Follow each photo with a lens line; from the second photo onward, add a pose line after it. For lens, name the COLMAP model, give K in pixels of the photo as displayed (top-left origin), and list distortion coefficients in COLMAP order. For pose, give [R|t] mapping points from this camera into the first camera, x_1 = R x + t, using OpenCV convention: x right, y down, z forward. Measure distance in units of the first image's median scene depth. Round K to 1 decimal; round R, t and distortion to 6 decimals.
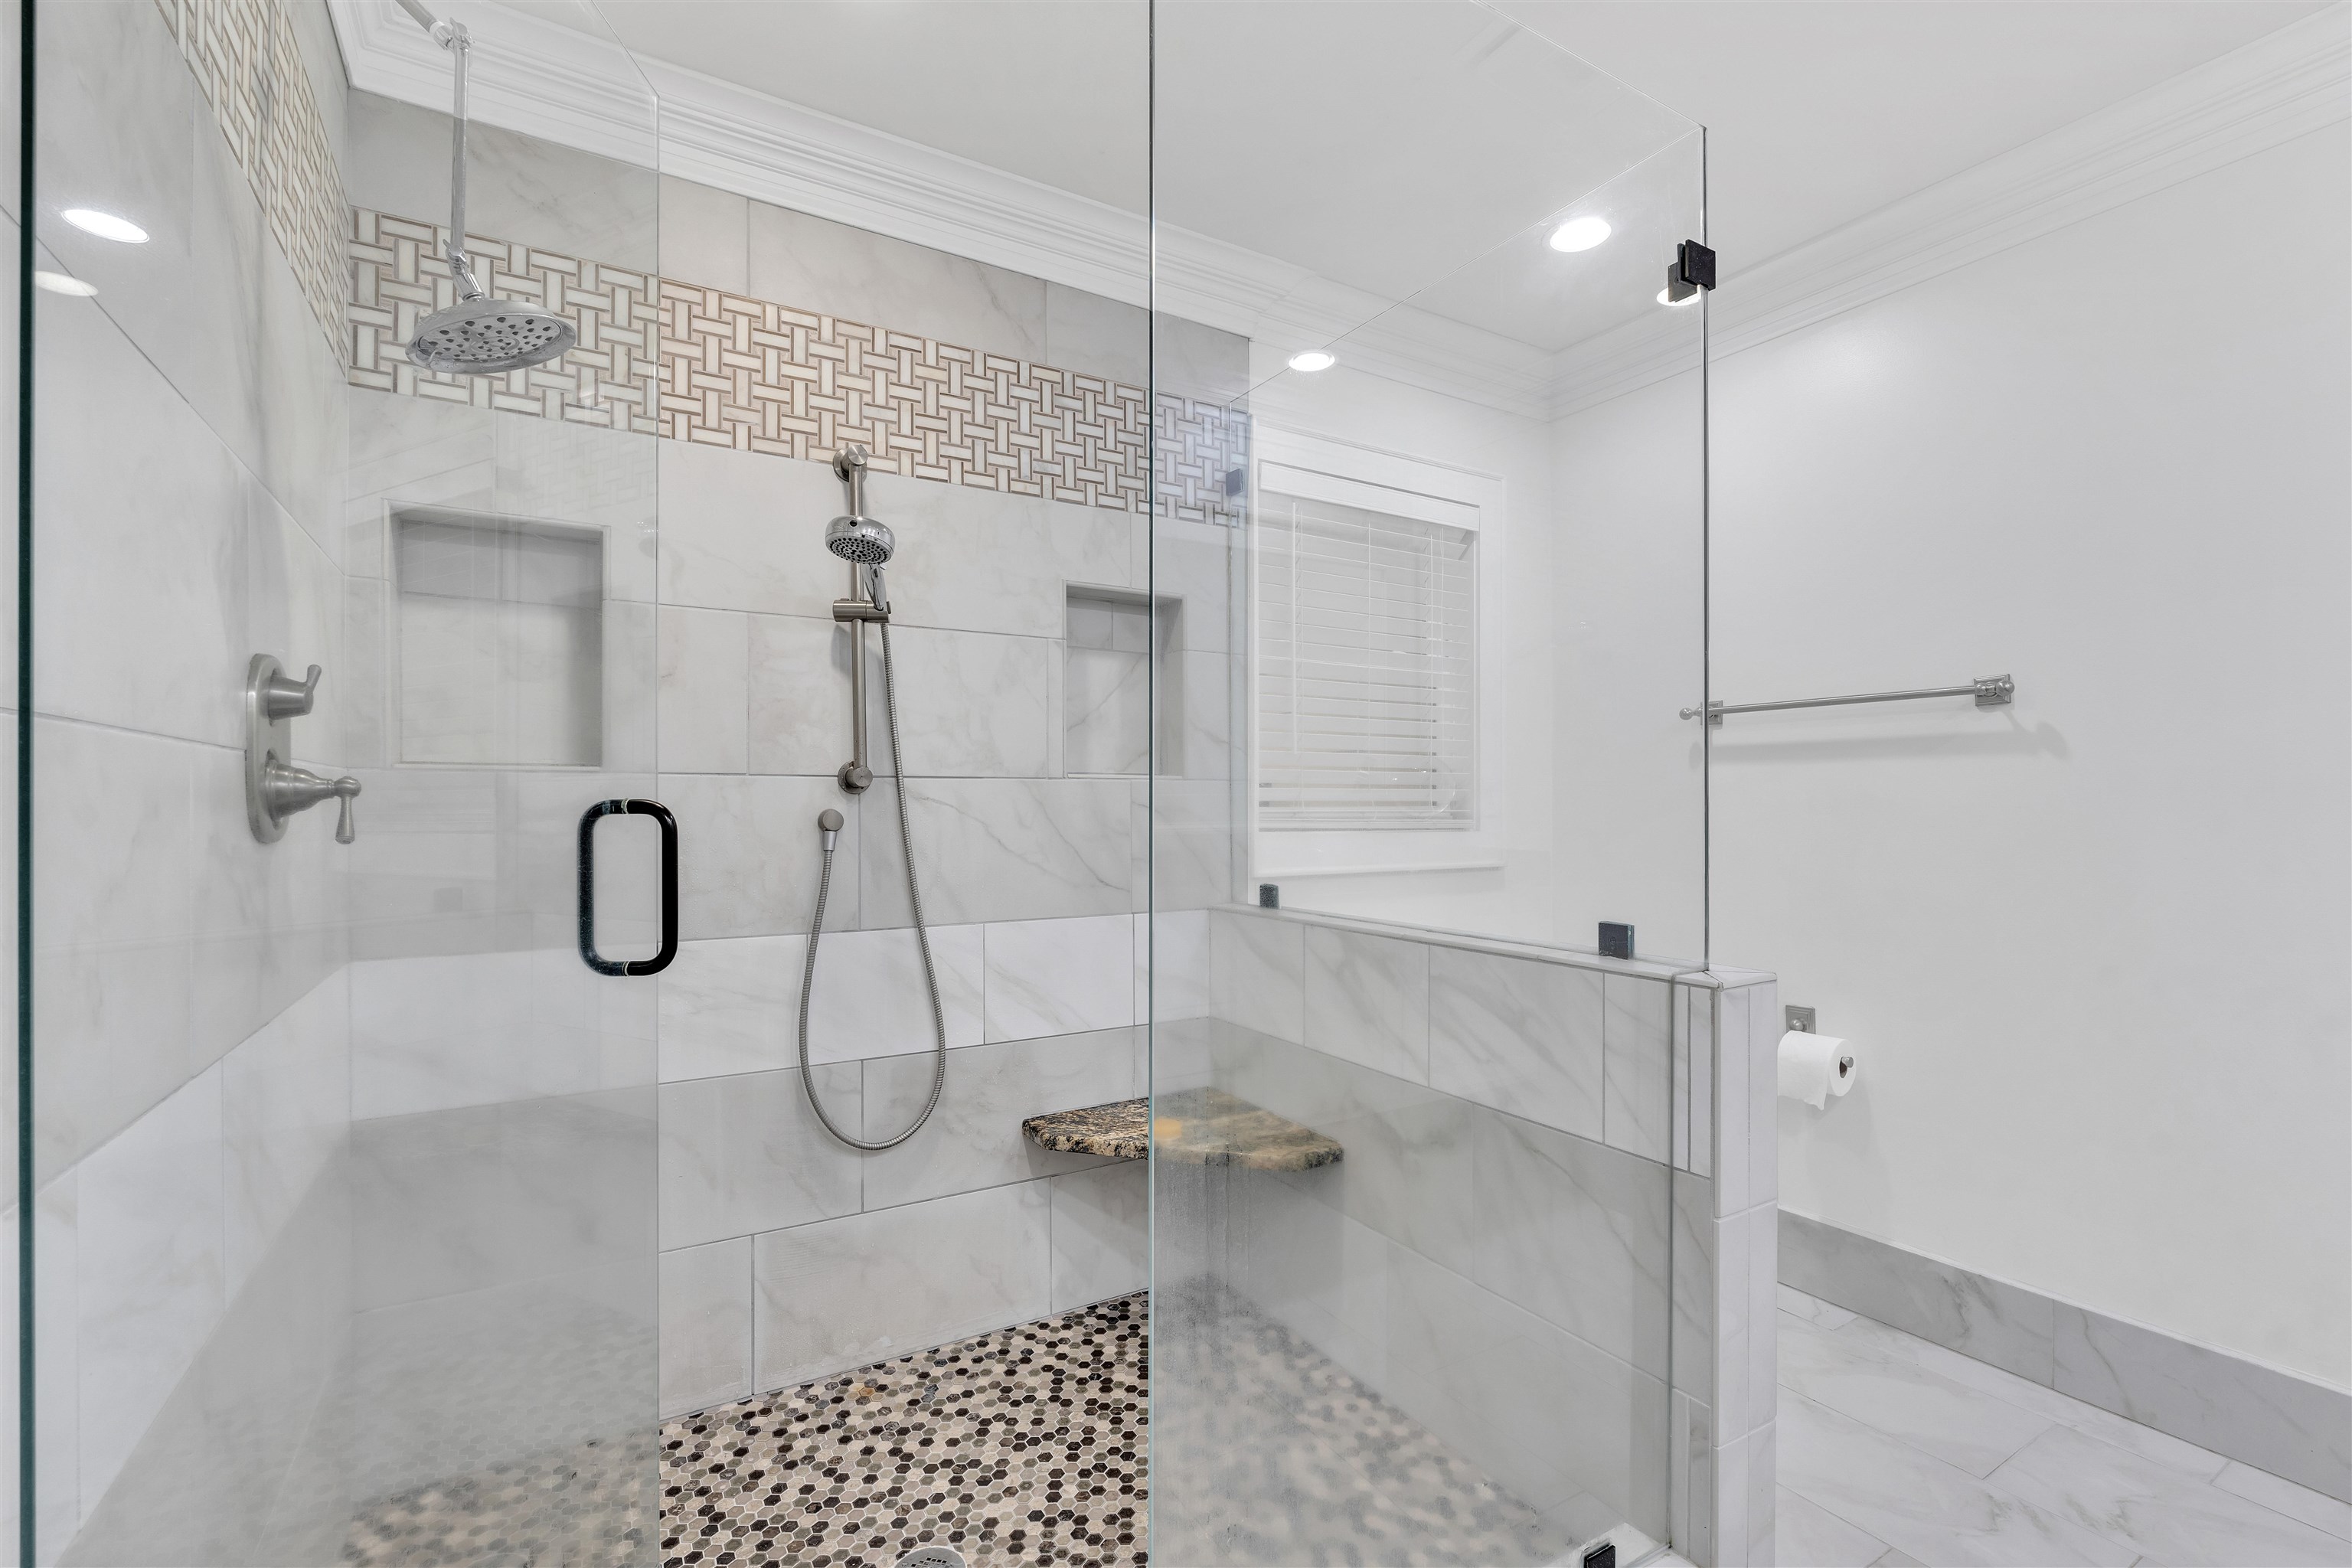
lens RADIAL K [[1021.7, 0, 1173.7], [0, 1021.7, 798.1], [0, 0, 1]] dist [-0.001604, -0.000066]
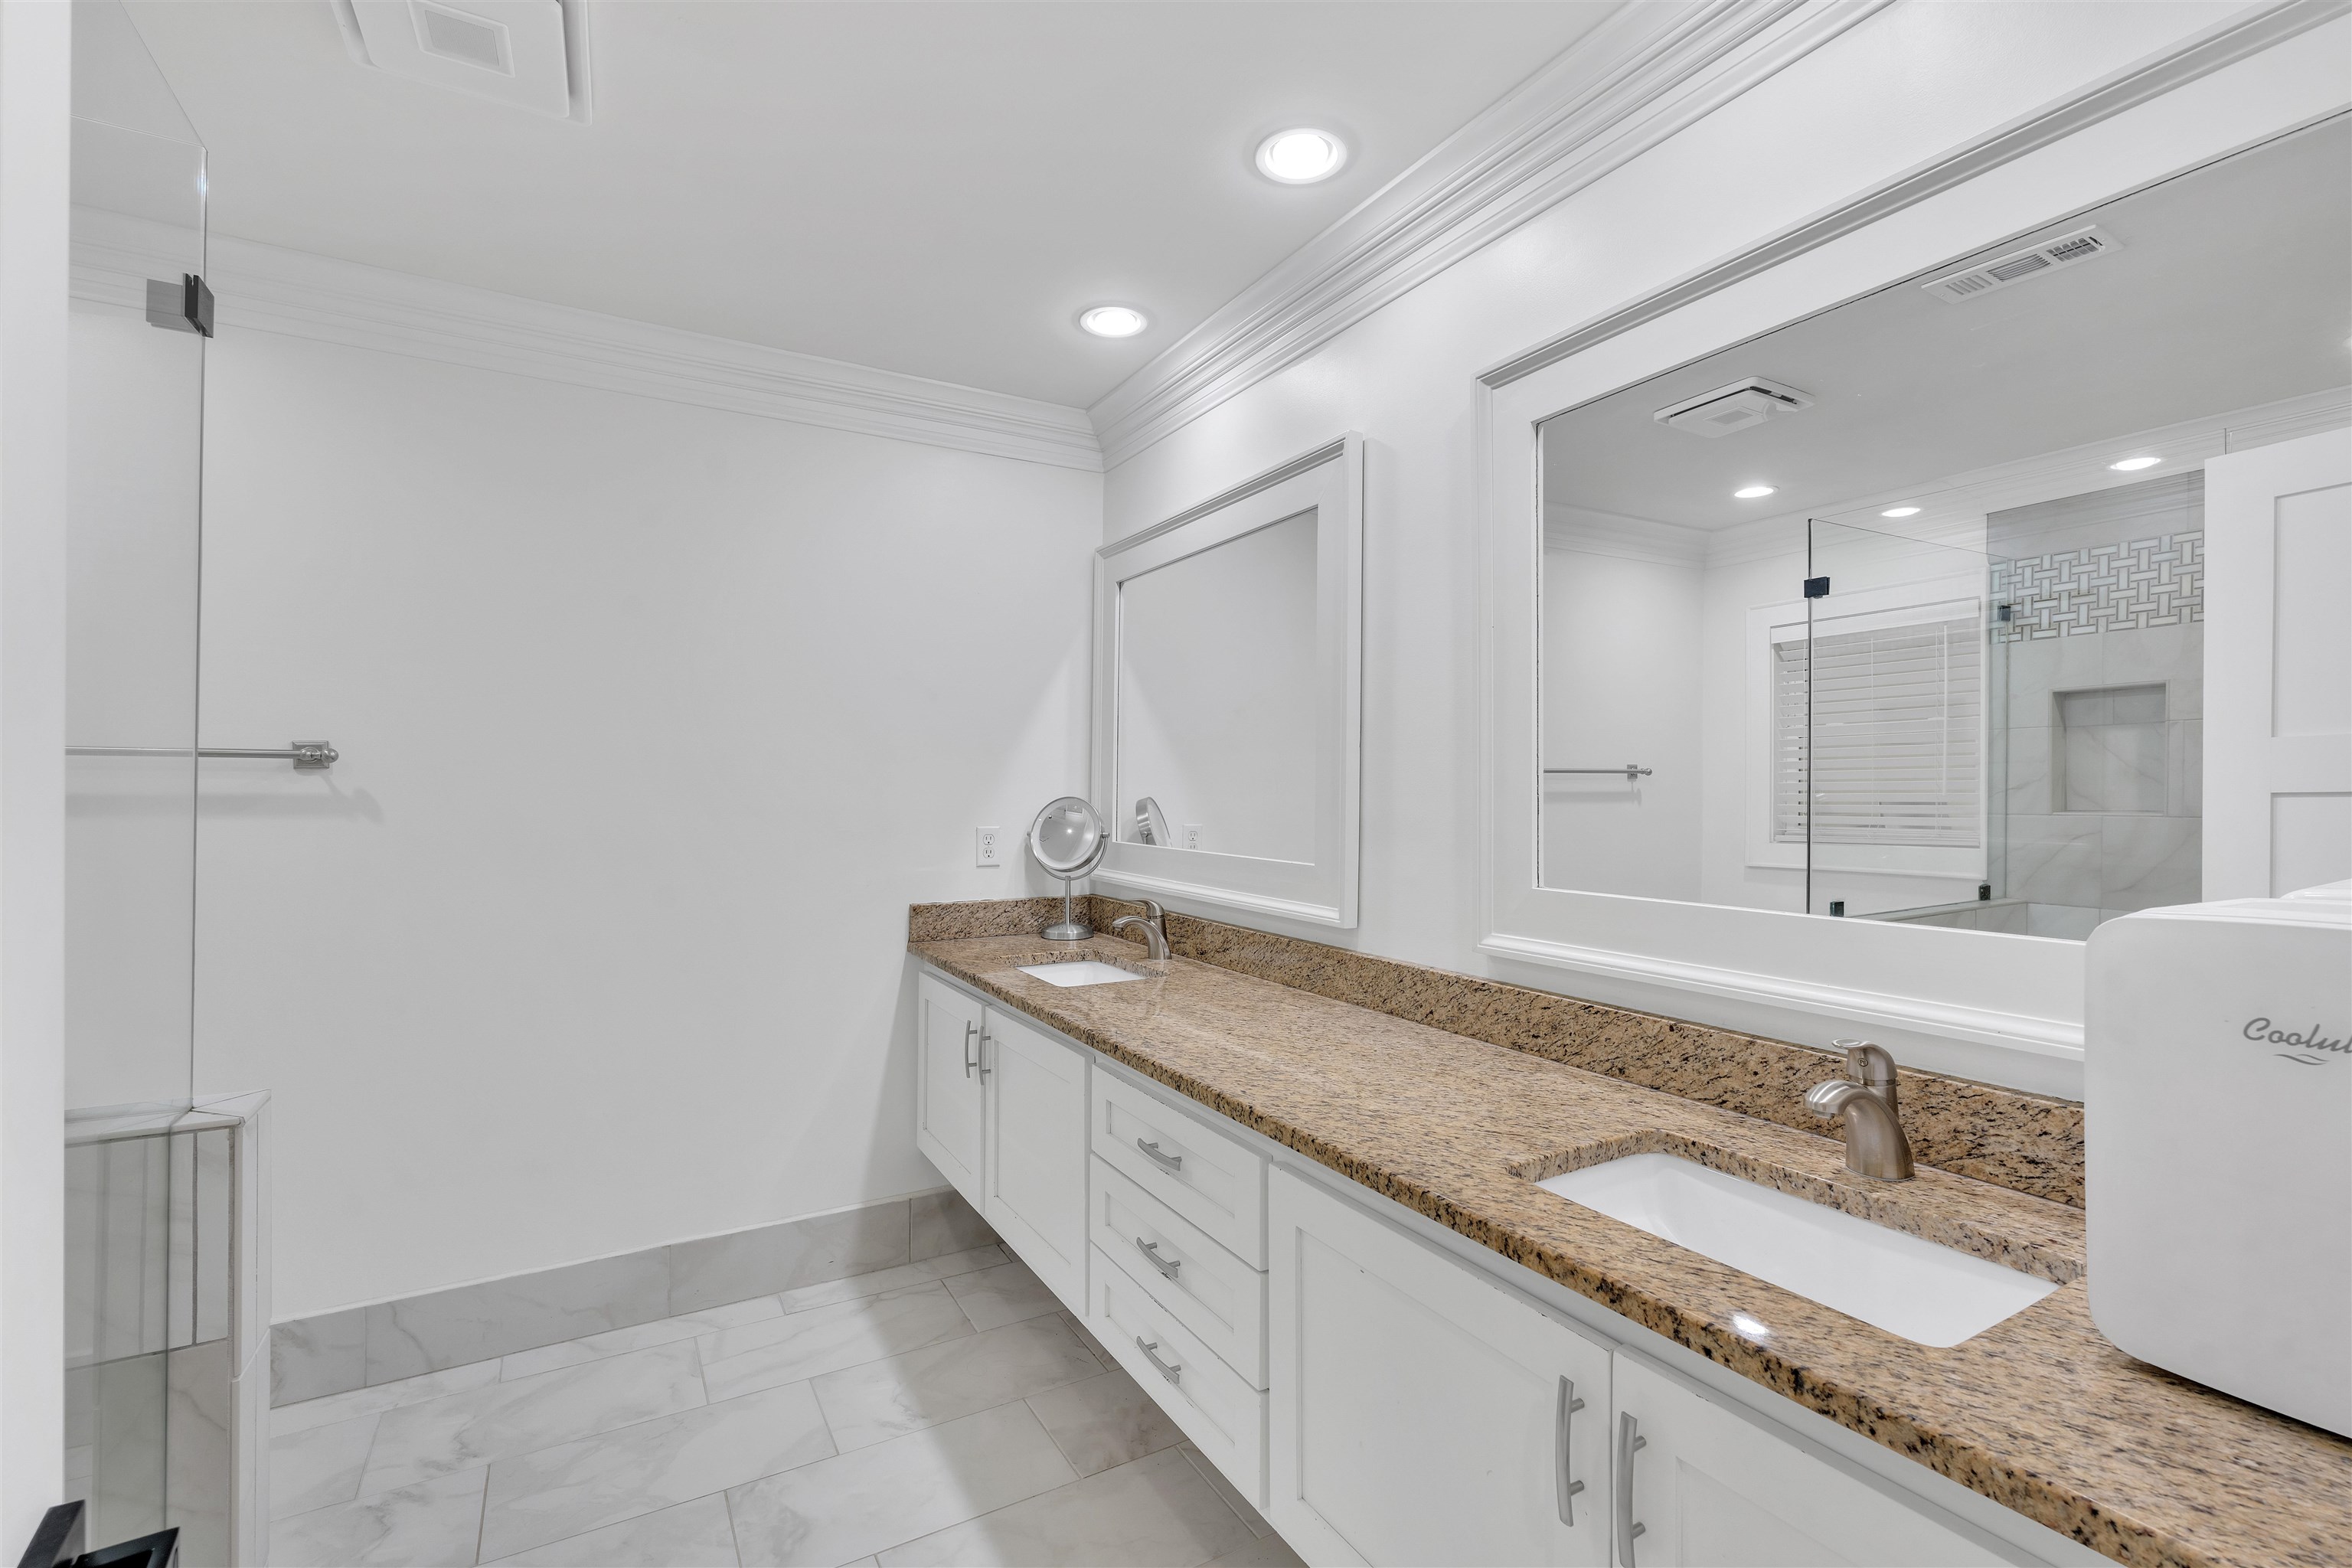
lens RADIAL K [[1021.7, 0, 1173.3], [0, 1021.7, 789.4], [0, 0, 1]] dist [-0.001604, -0.000066]
pose [[0.020146, 0.005051, 0.999784, -0.282496], [-0.006846, 0.999964, -0.004914, -0.088749], [-0.999774, -0.006746, 0.020180, 0.116821]]
